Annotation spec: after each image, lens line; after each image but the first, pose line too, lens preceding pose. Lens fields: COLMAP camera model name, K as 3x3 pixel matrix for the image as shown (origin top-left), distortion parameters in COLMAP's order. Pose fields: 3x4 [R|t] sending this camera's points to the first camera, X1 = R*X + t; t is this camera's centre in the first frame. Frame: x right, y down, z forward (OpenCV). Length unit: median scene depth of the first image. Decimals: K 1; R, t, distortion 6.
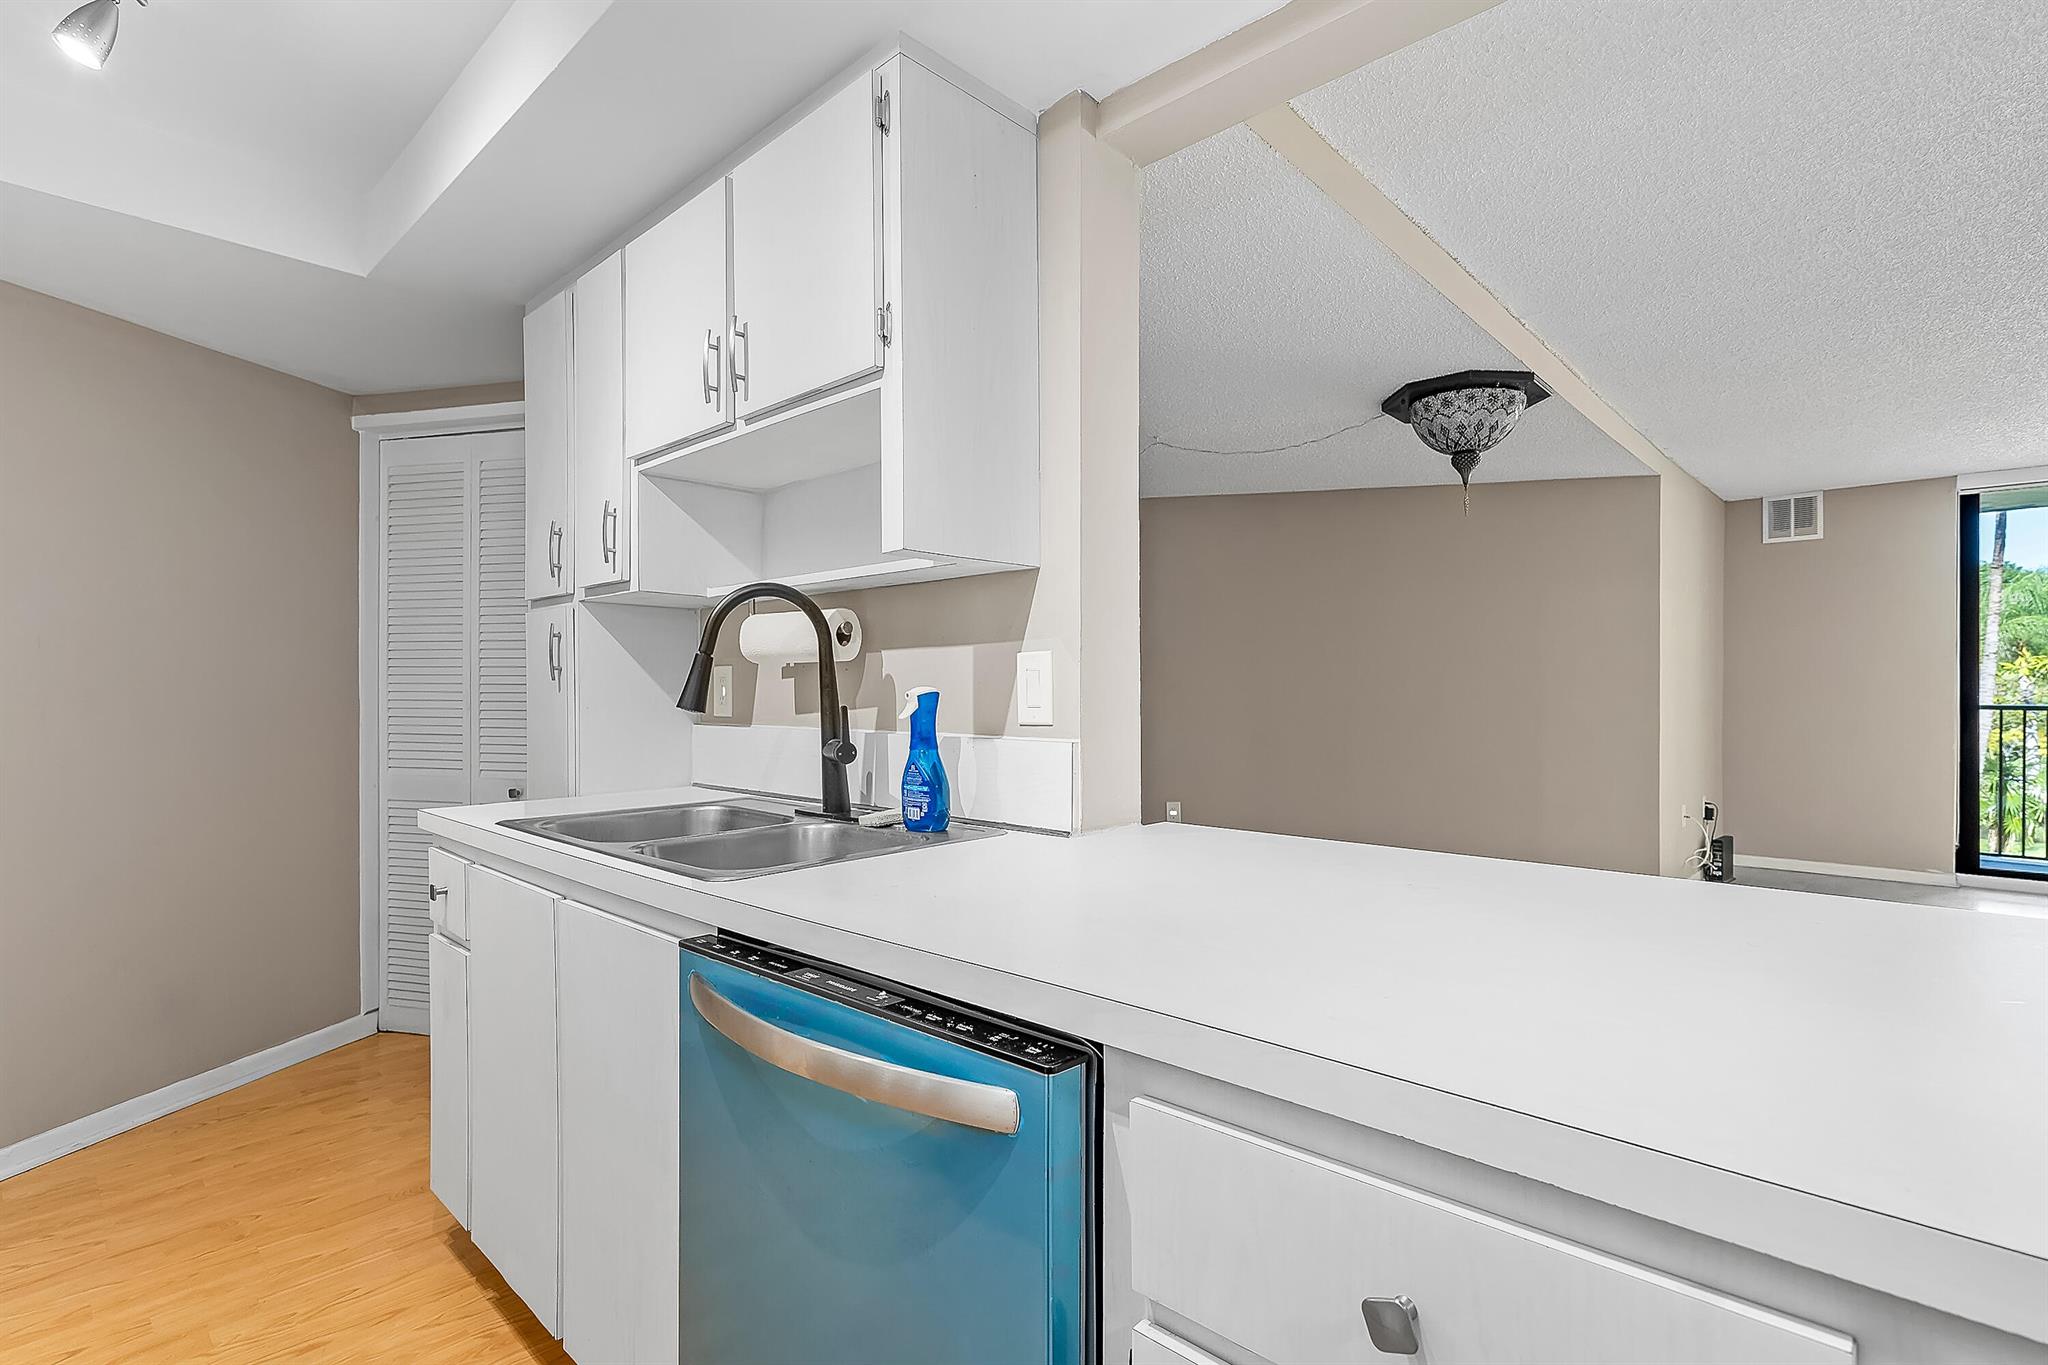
lens RADIAL K [[962.1, 0, 1026.9], [0, 962.1, 691.0], [0, 0, 1]] dist [0.001523, 0.002531]
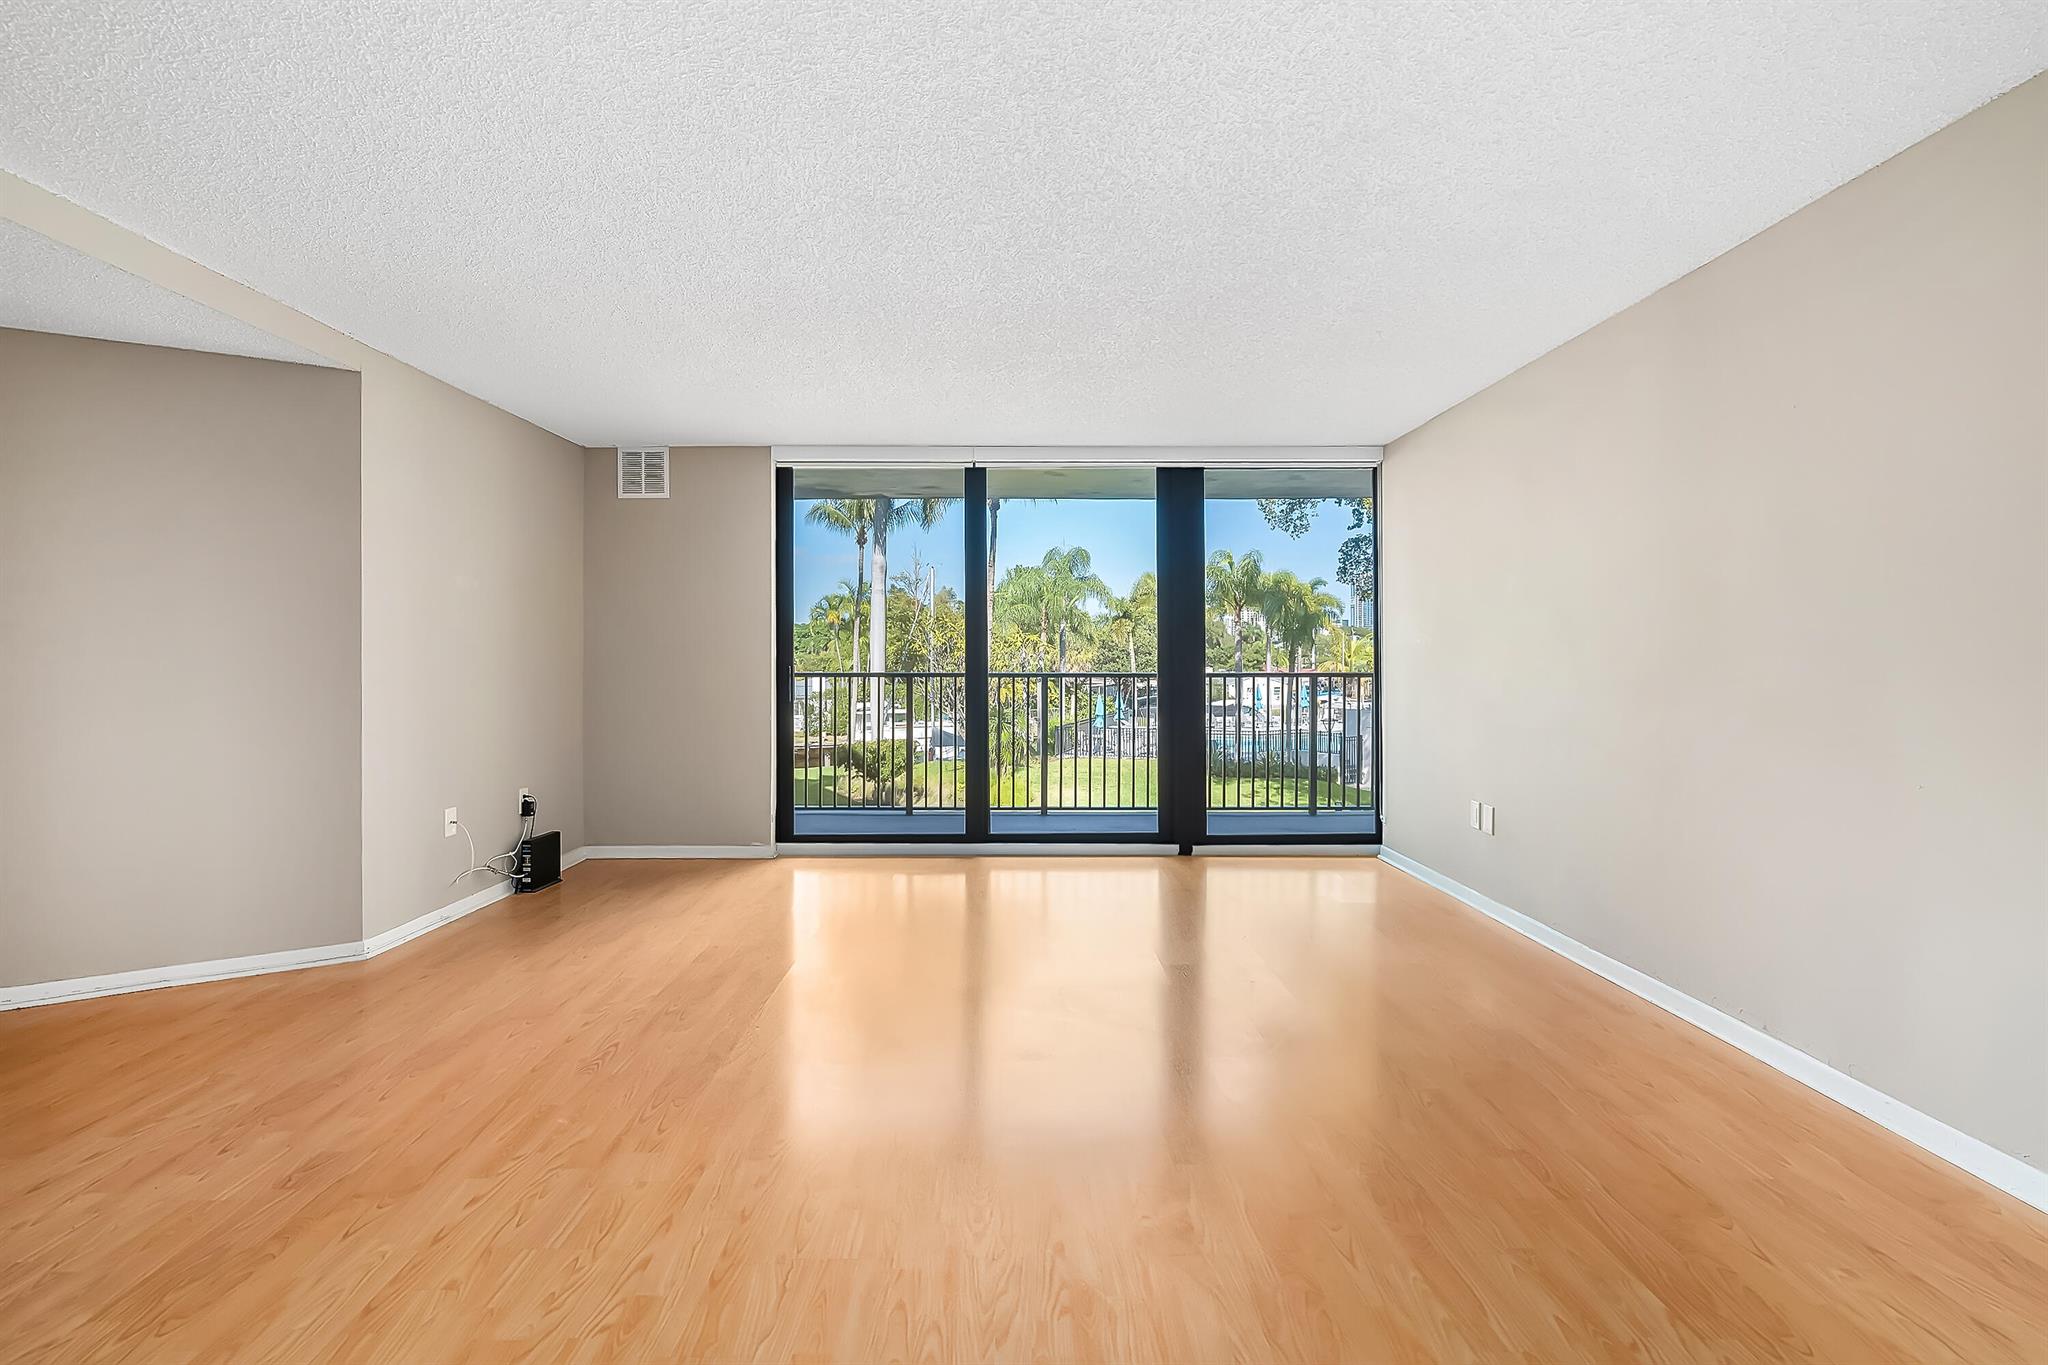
lens RADIAL K [[962.1, 0, 1016.0], [0, 962.1, 674.4], [0, 0, 1]] dist [0.001523, 0.002531]
pose [[0.711811, -0.009745, 0.702303, 0.411363], [-0.004023, 0.999831, 0.017950, -0.006879], [-0.702359, -0.015603, 0.711652, 0.103478]]
